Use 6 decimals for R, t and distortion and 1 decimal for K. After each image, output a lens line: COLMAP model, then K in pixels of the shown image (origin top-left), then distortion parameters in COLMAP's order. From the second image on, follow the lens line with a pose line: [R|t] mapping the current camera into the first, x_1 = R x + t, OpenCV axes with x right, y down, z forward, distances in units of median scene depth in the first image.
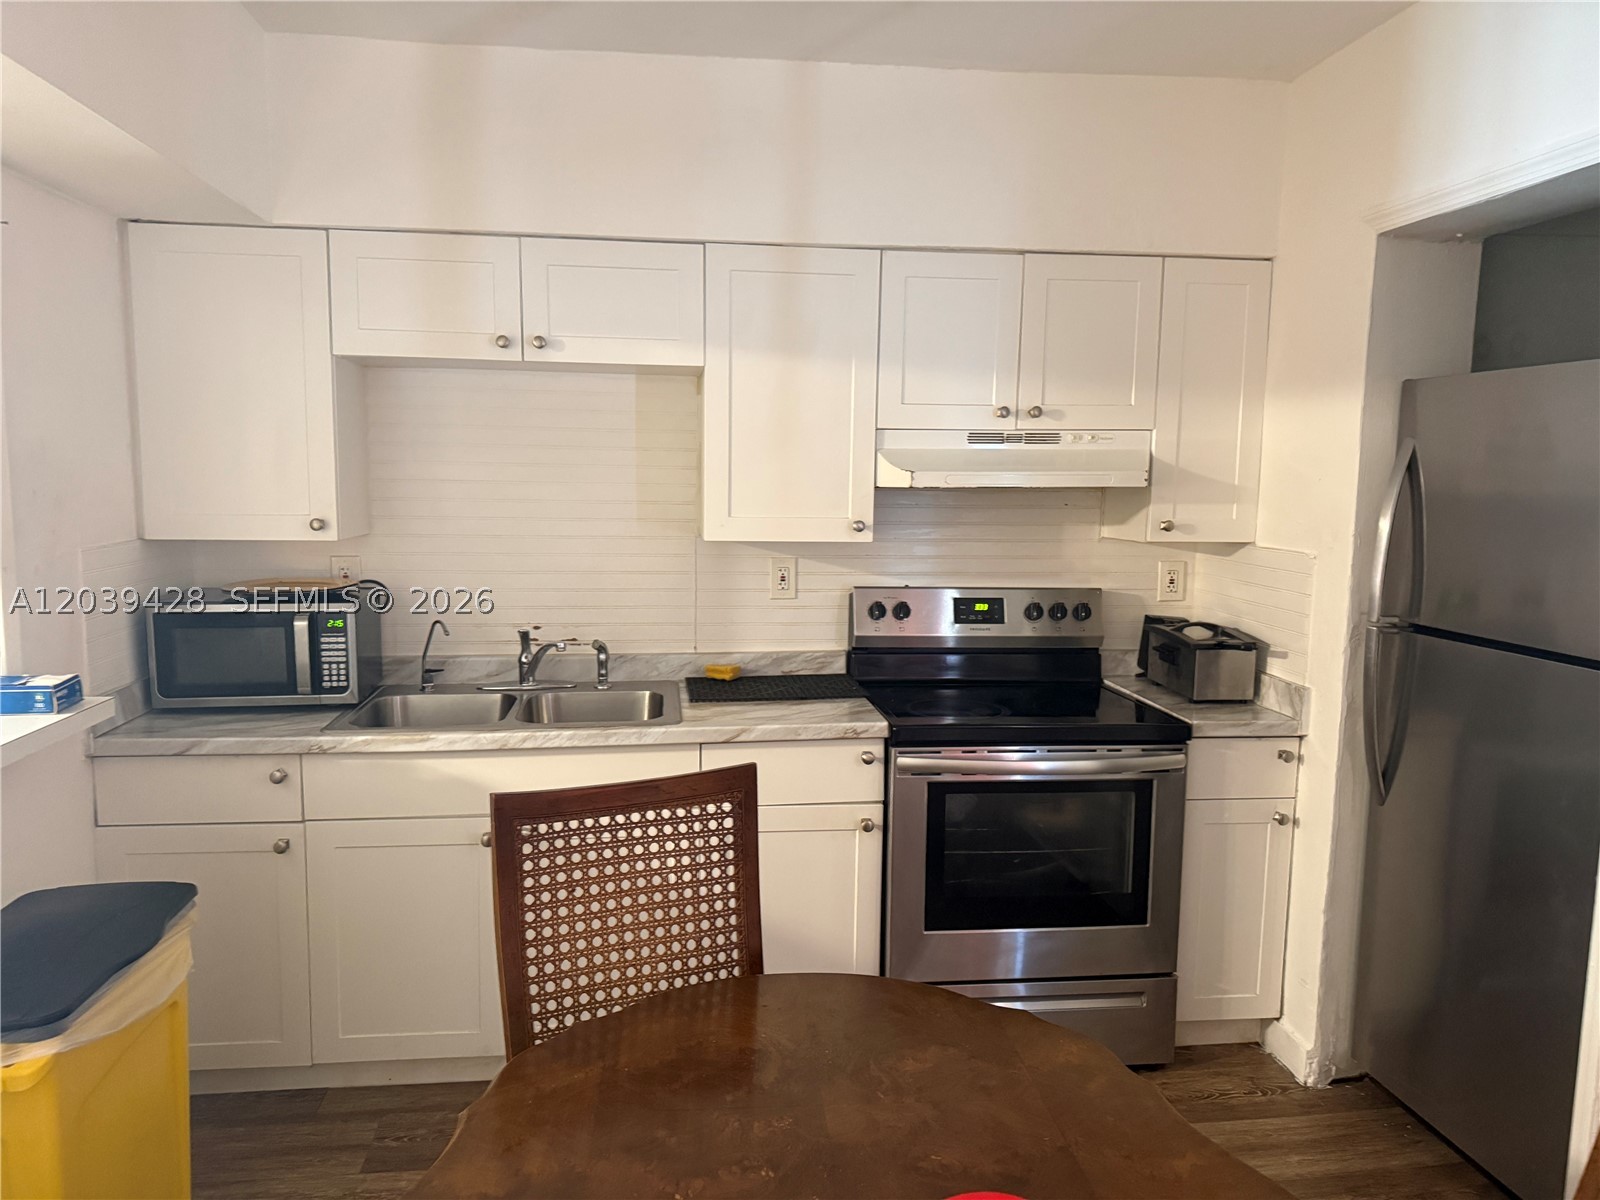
lens RADIAL K [[1117.0, 0, 804.5], [0, 1117.0, 609.2], [0, 0, 1]] dist [0.167325, -0.202811]
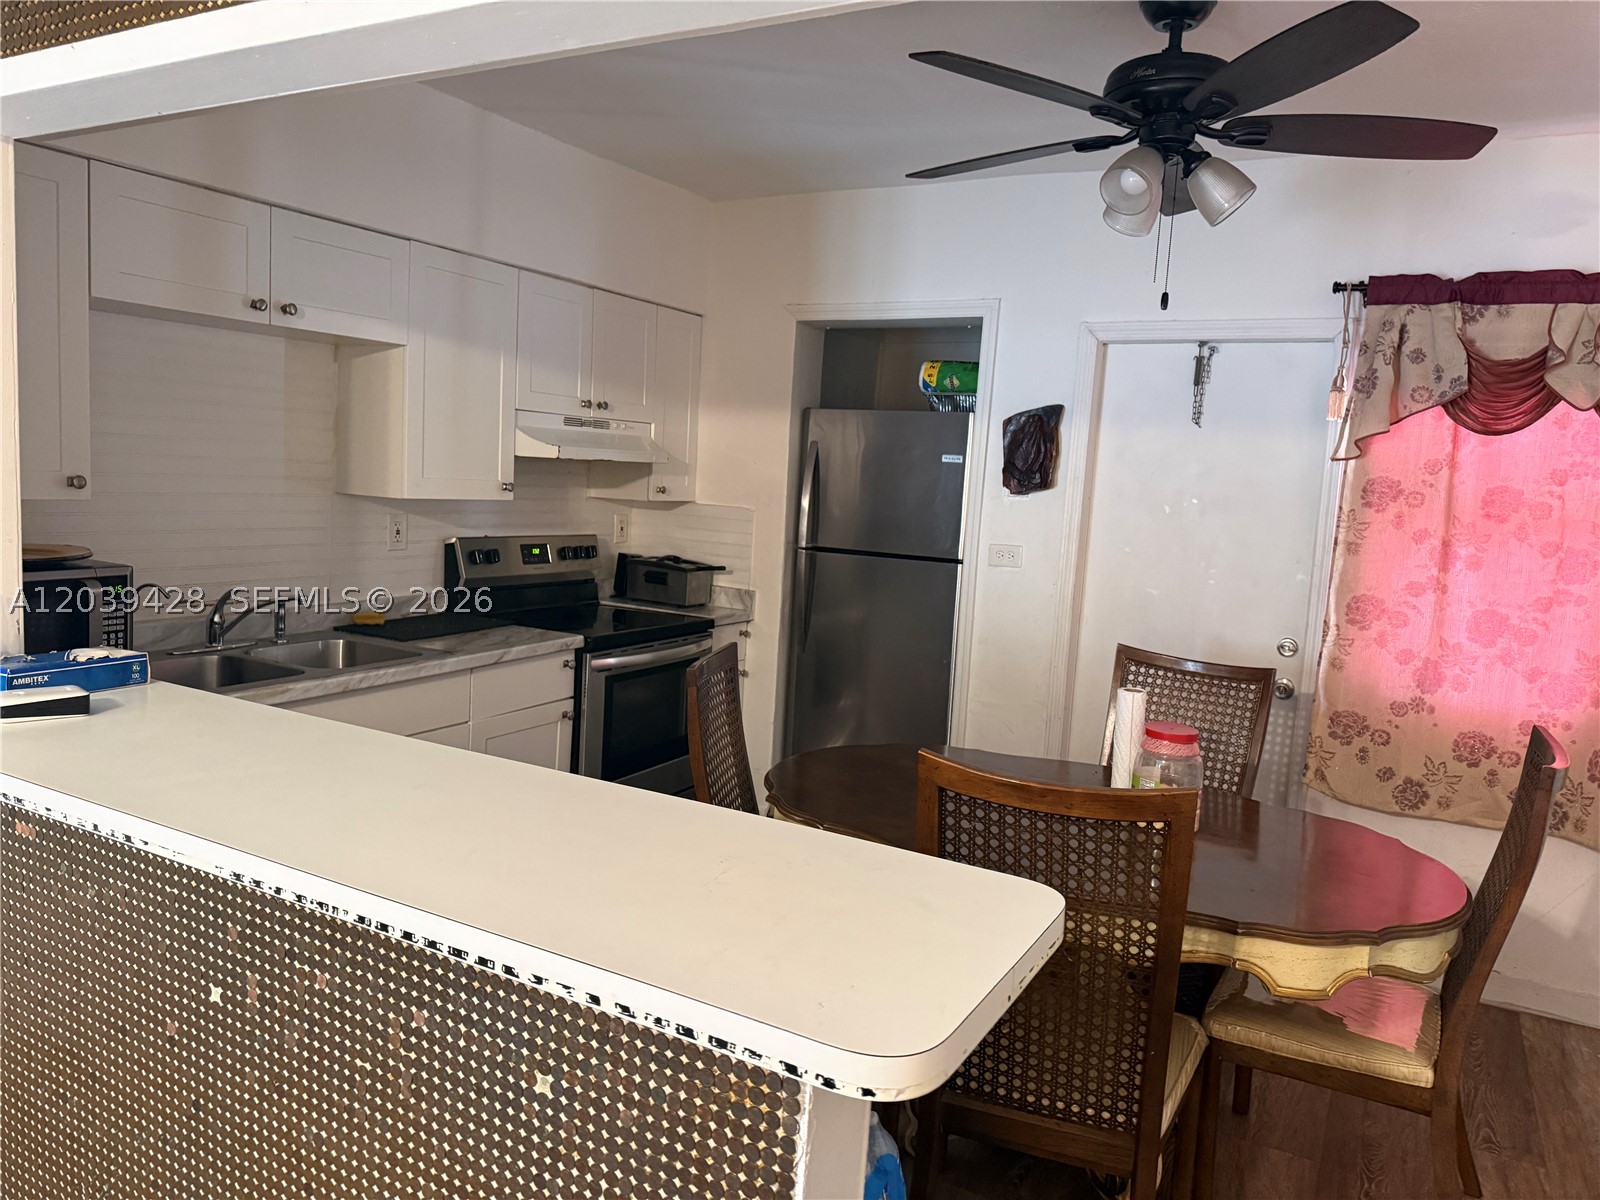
lens RADIAL K [[1117.0, 0, 804.5], [0, 1117.0, 609.2], [0, 0, 1]] dist [0.167325, -0.202811]
pose [[0.590019, -0.081556, 0.803259, -0.771875], [0.049203, 0.996668, 0.065052, -0.004809], [-0.805888, 0.001141, 0.592066, -0.010202]]
